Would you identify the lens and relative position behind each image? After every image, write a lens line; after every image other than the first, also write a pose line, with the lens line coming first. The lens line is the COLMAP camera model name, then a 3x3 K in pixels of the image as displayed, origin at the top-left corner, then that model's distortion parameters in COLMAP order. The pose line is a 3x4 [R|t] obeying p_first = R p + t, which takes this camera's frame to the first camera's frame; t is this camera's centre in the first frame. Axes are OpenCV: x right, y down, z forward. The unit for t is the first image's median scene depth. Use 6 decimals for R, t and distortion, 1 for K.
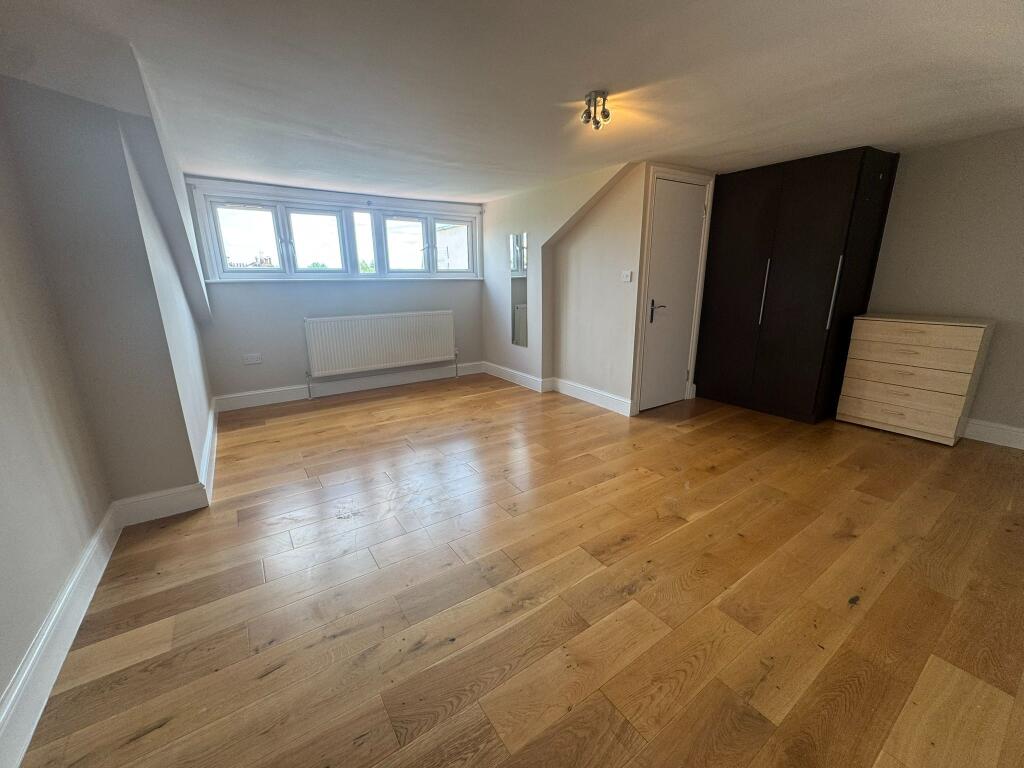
lens RADIAL K [[406.9, 0, 512.0], [0, 406.9, 384.0], [0, 0, 1]] dist [-0.001417, 0.000029]
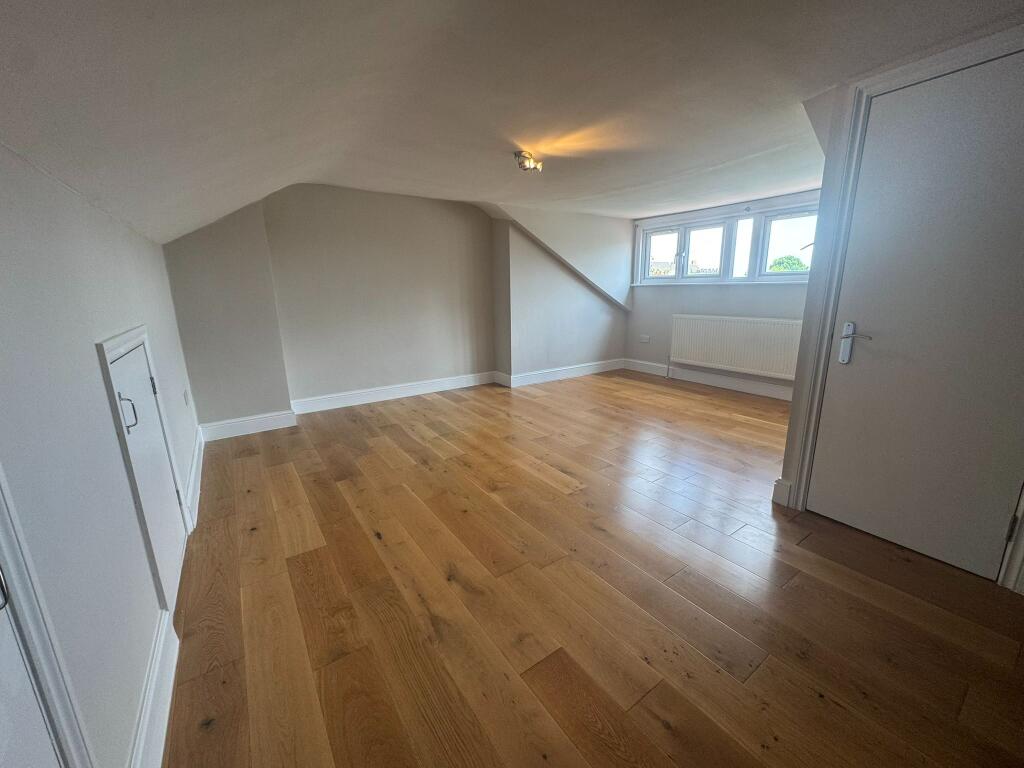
lens RADIAL K [[406.9, 0, 512.0], [0, 406.9, 384.0], [0, 0, 1]] dist [-0.001417, 0.000029]
pose [[0.010456, 0.239756, -0.970777, 0.849756], [-0.240258, 0.942993, 0.230307, -0.138701], [0.970653, 0.230829, 0.067463, 0.517713]]
